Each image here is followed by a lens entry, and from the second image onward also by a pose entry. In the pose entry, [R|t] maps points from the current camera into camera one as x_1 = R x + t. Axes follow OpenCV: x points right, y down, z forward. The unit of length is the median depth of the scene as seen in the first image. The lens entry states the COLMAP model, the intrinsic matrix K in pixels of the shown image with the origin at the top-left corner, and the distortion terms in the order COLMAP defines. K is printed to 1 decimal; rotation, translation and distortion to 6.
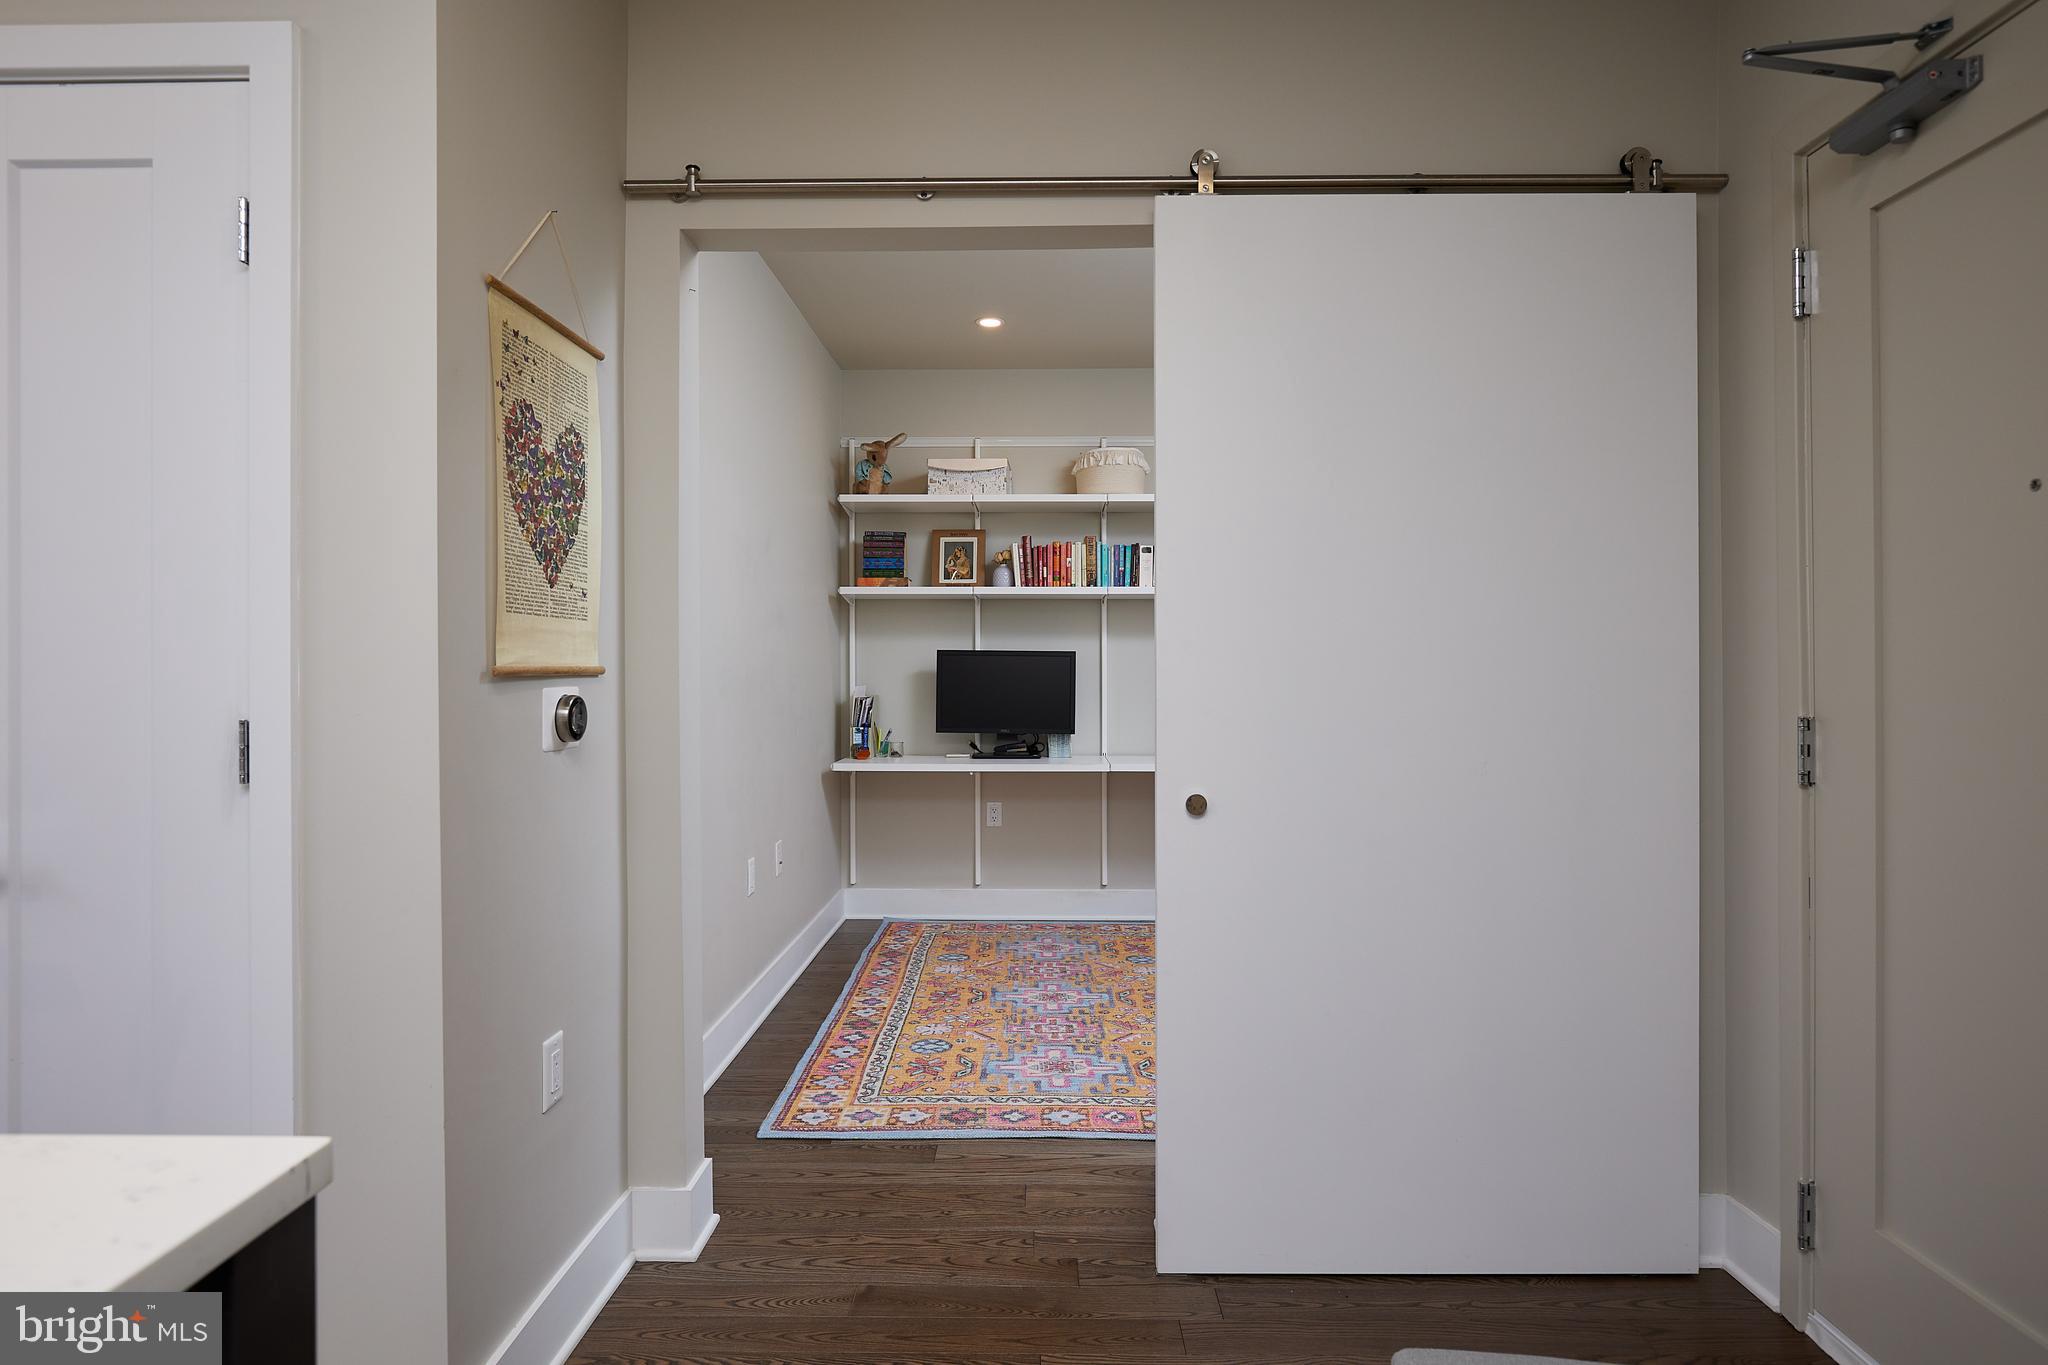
lens RADIAL K [[1114.3, 0, 1020.3], [0, 1114.3, 679.6], [0, 0, 1]] dist [-0.018375, -0.000897]
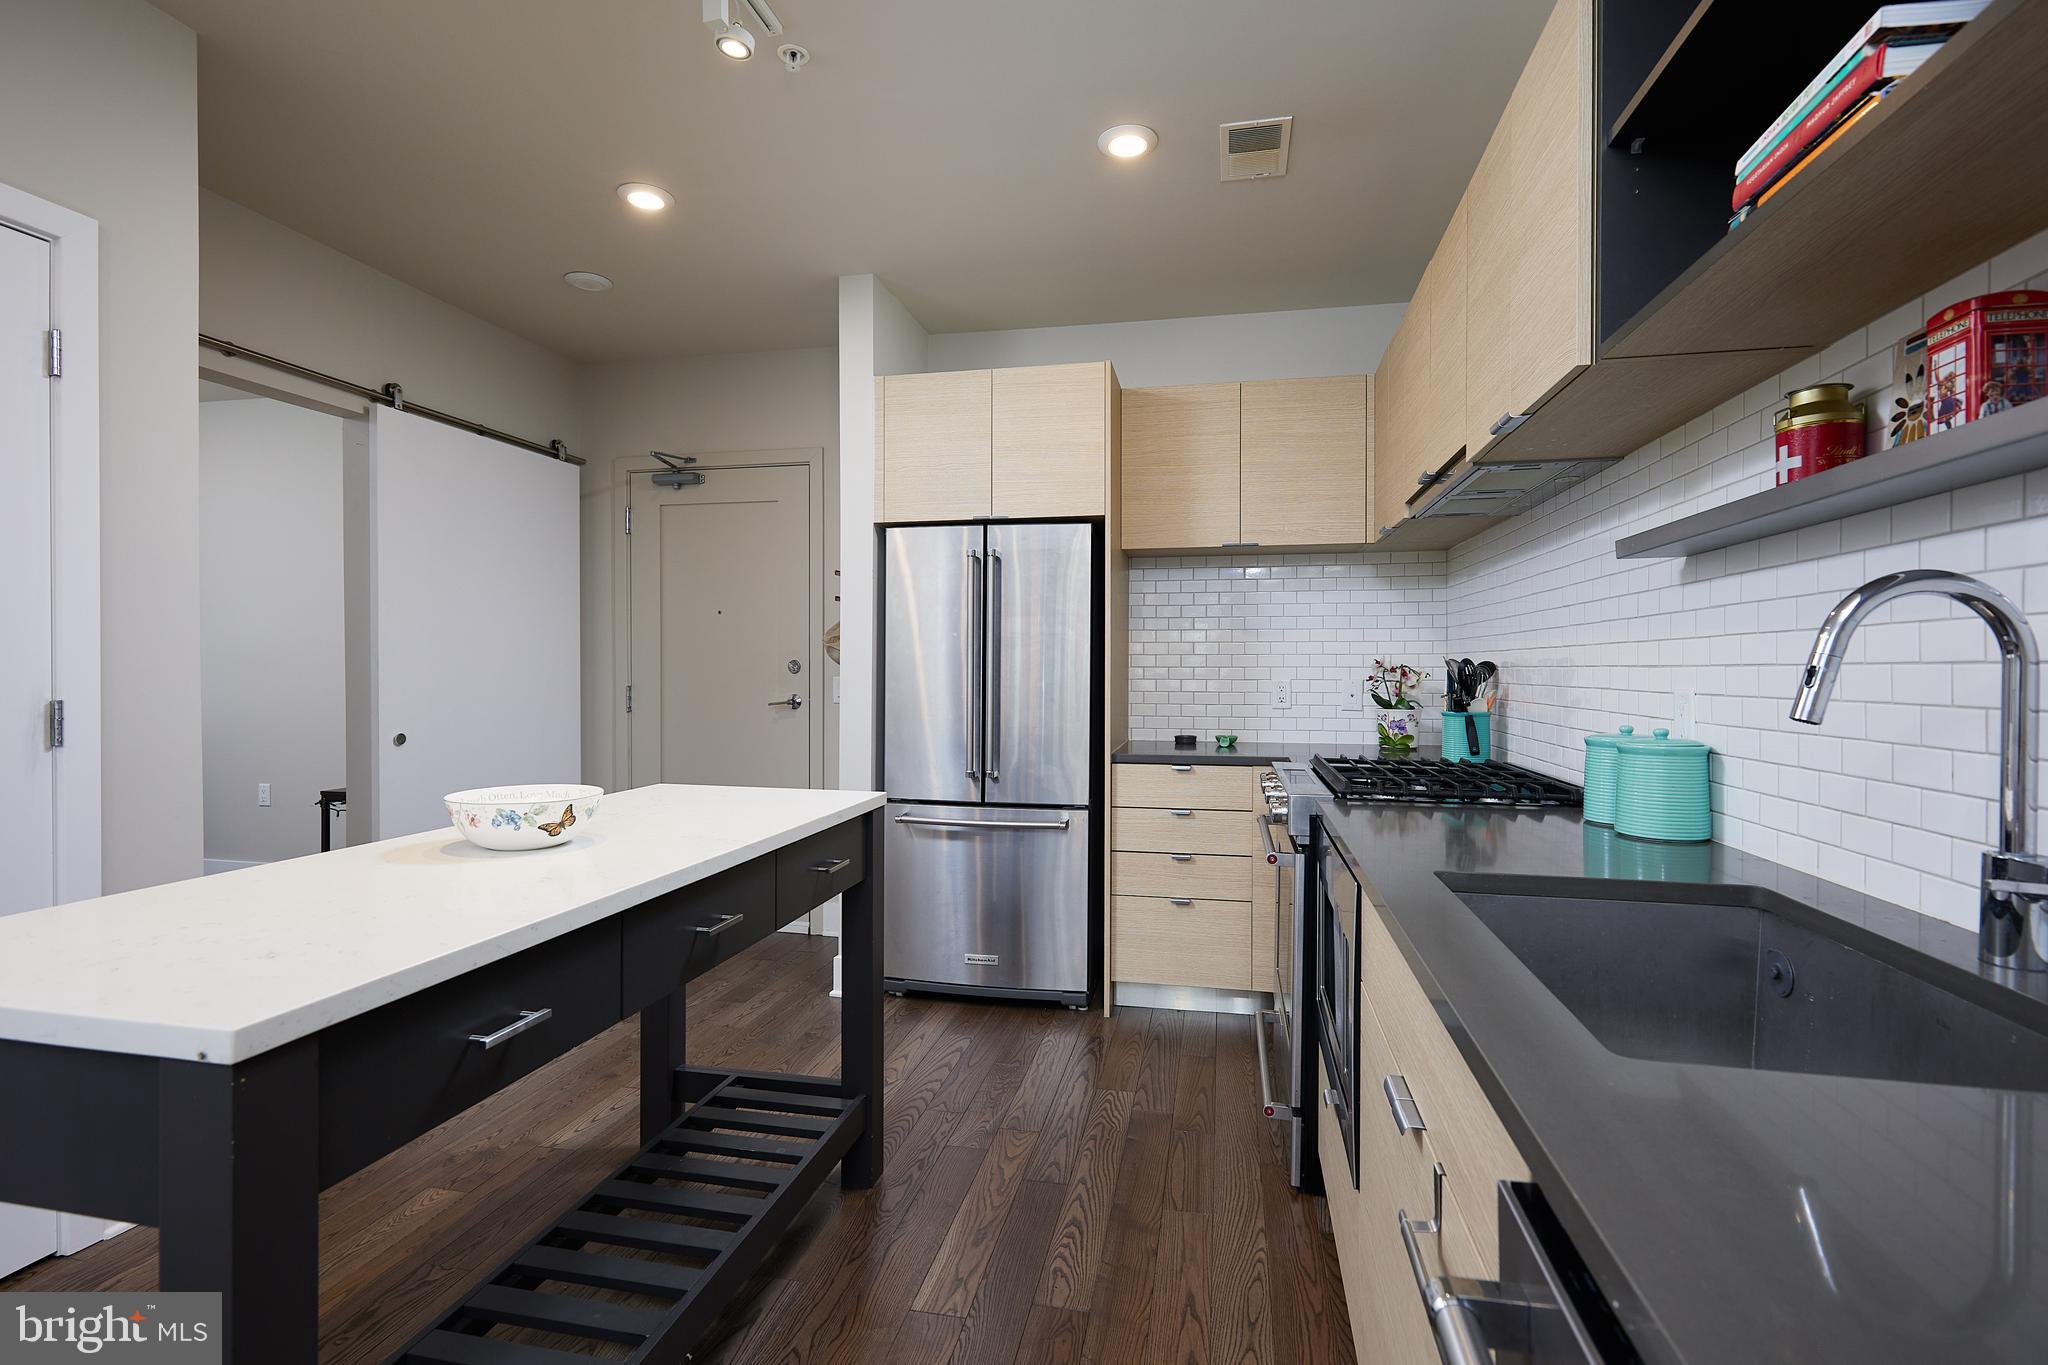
lens RADIAL K [[939.0, 0, 1024.7], [0, 939.0, 673.5], [0, 0, 1]] dist [0.006933, -0.002547]
pose [[0.189143, -0.004594, 0.981939, -1.154633], [0.010758, 0.999939, 0.002606, 0.008224], [-0.981891, 0.010070, 0.189181, -0.306657]]
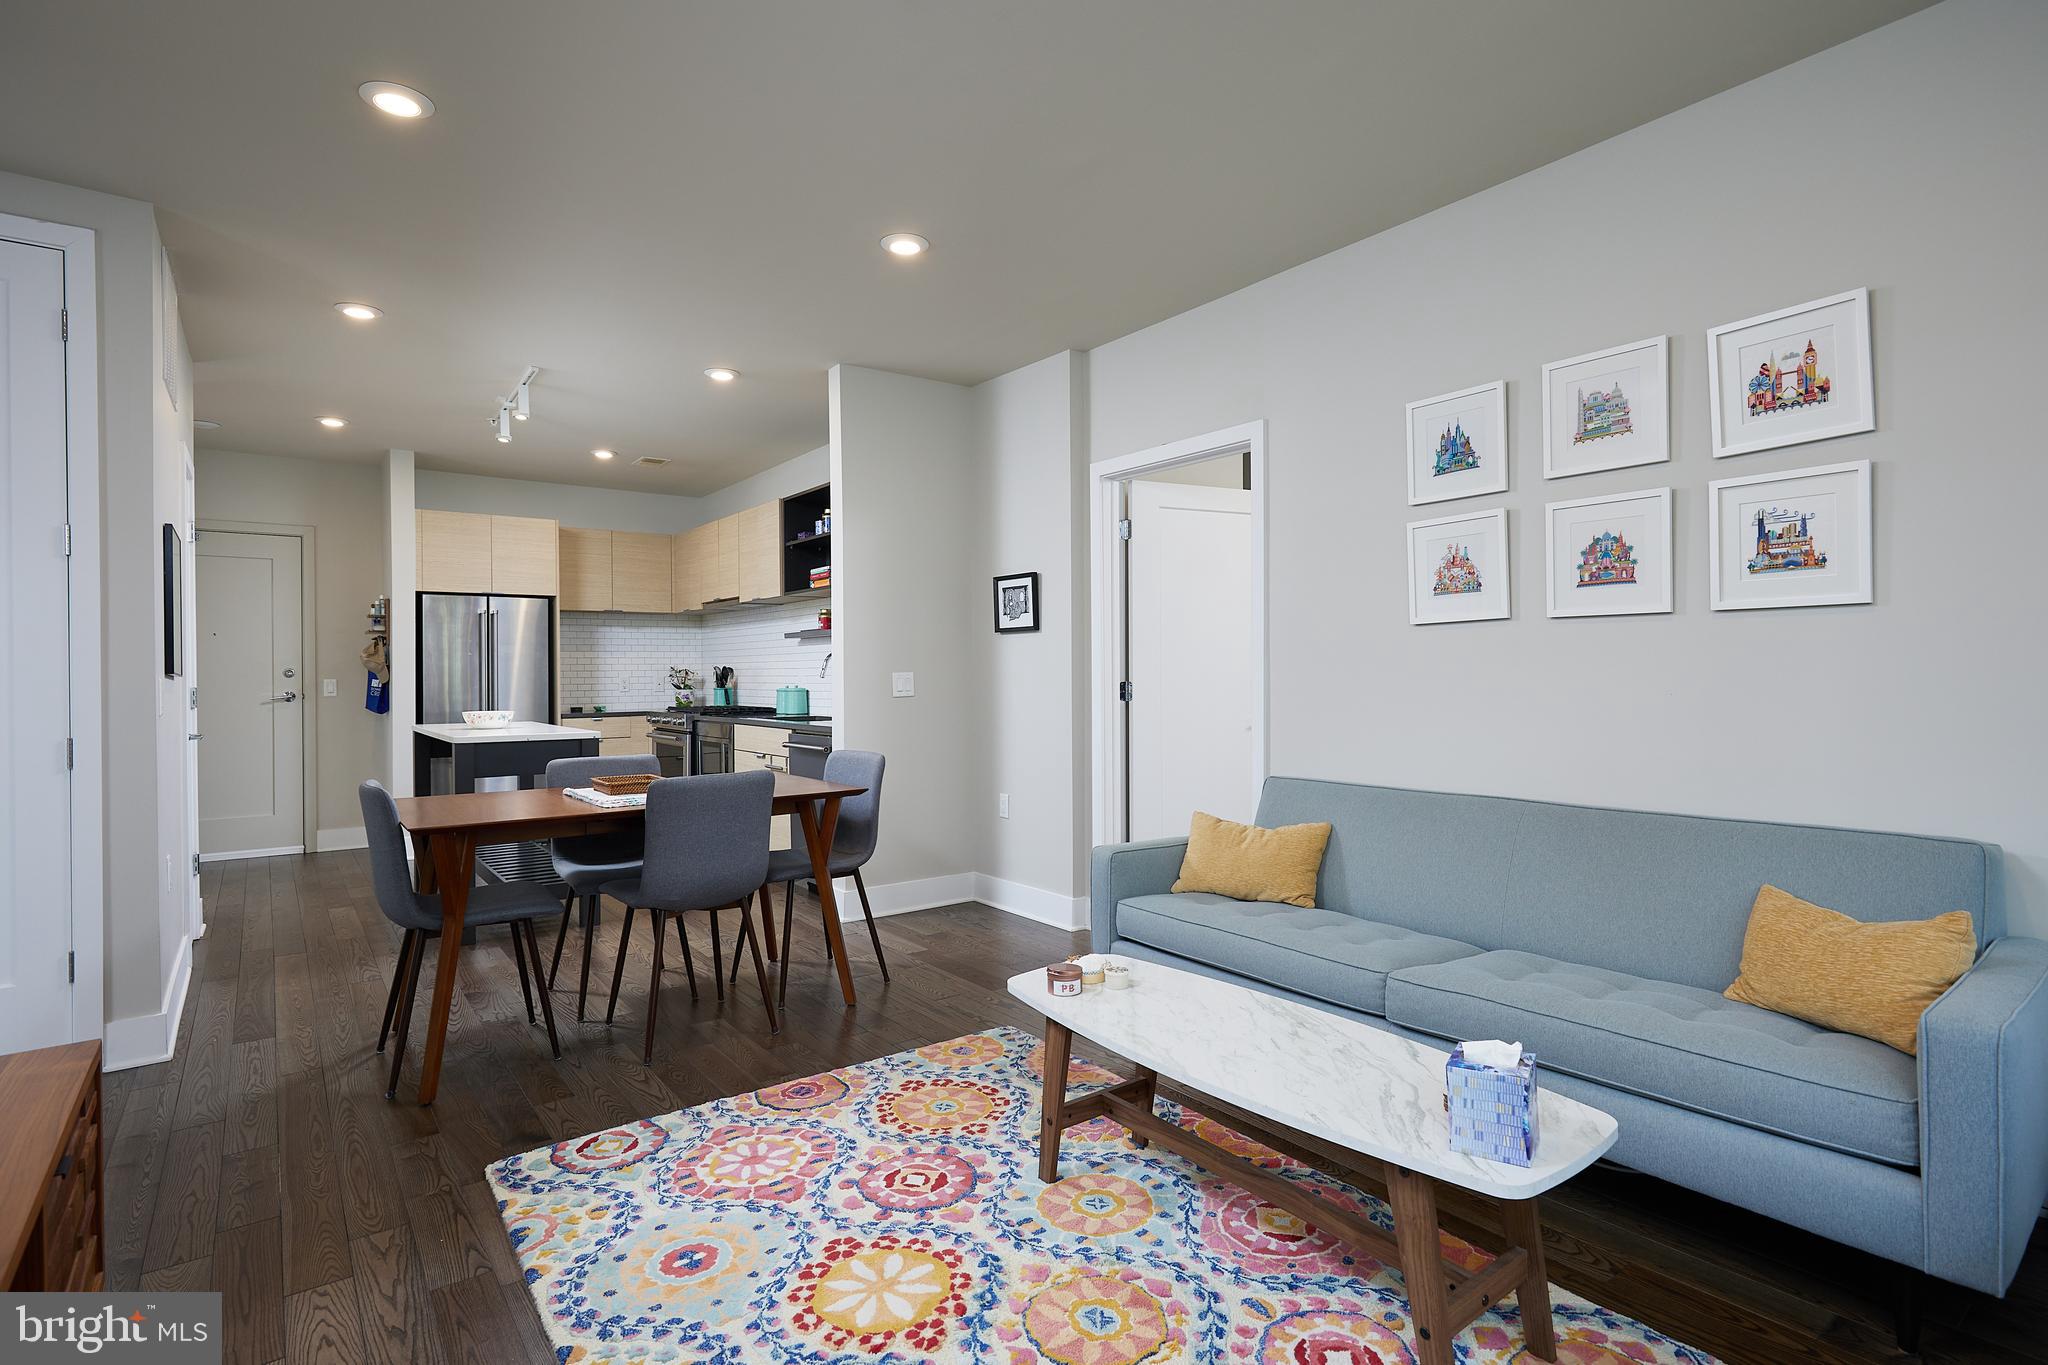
lens RADIAL K [[1016.1, 0, 1024.0], [0, 1016.1, 672.9], [0, 0, 1]] dist [0.005205, -0.002038]
pose [[-0.616573, 0.004614, 0.787284, -3.087344], [0.019320, 0.999770, 0.009272, 0.008743], [-0.787060, 0.020928, -0.616521, 0.650327]]
